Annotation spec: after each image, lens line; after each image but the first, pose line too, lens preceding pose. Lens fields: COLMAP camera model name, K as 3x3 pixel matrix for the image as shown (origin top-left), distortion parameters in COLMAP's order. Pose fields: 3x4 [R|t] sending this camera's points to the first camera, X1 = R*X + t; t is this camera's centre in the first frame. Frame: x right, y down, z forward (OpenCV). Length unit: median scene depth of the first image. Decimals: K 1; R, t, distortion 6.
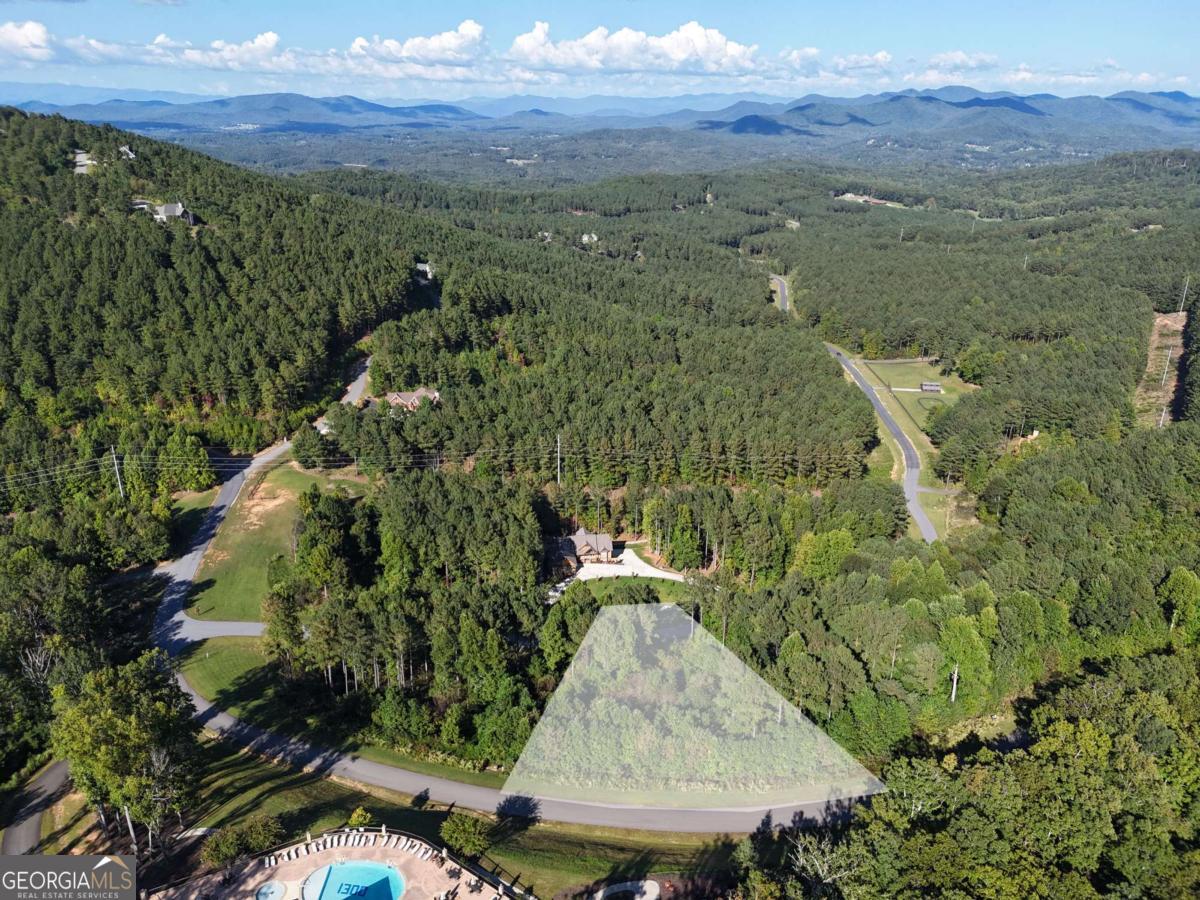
lens RADIAL K [[831.4, 0, 595.8], [0, 831.4, 446.7], [0, 0, 1]] dist [0.002918, -0.012641]
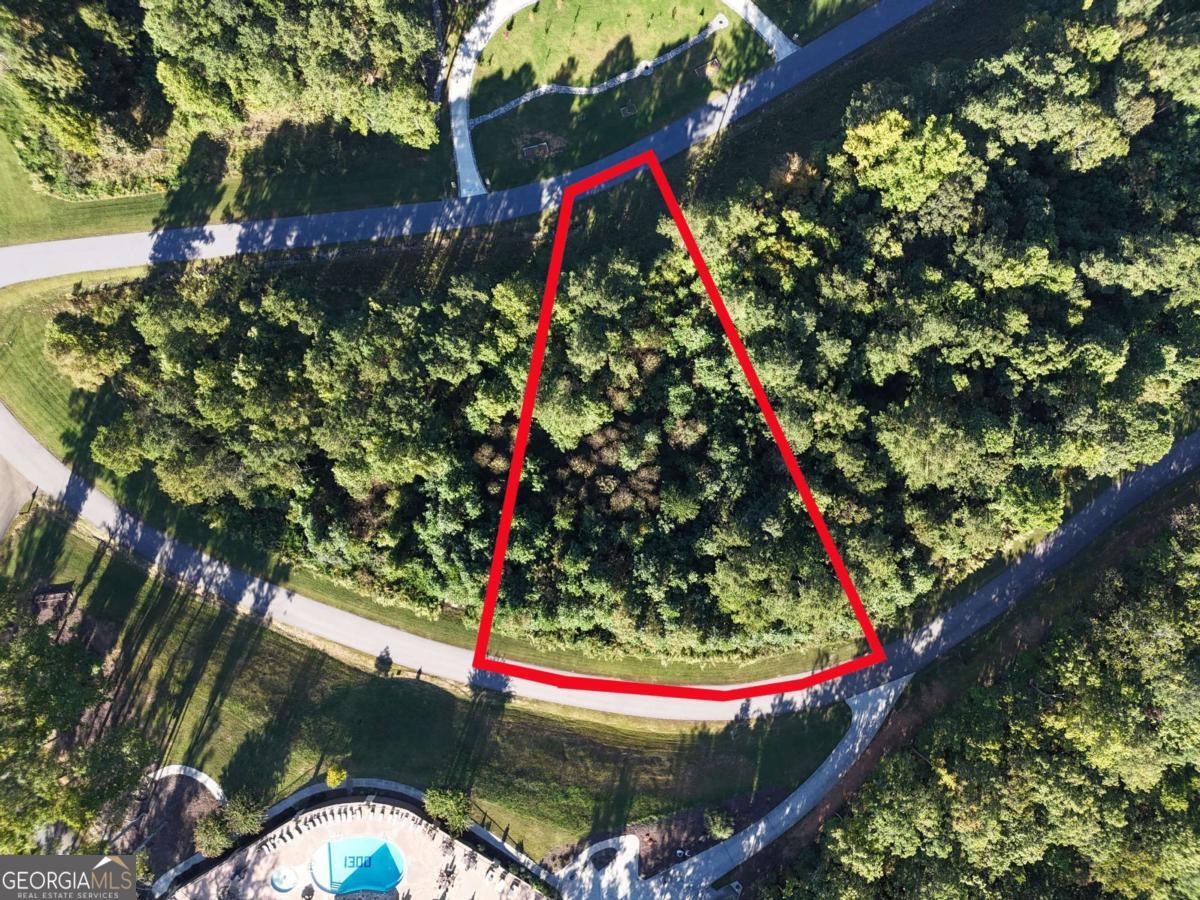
lens RADIAL K [[831.4, 0, 606.6], [0, 831.4, 449.1], [0, 0, 1]] dist [0.002918, -0.012641]
pose [[0.997453, -0.065284, 0.028731, 0.031915], [-0.003866, 0.352738, 0.935714, -0.593299], [-0.071222, -0.933442, 0.351587, 0.964513]]
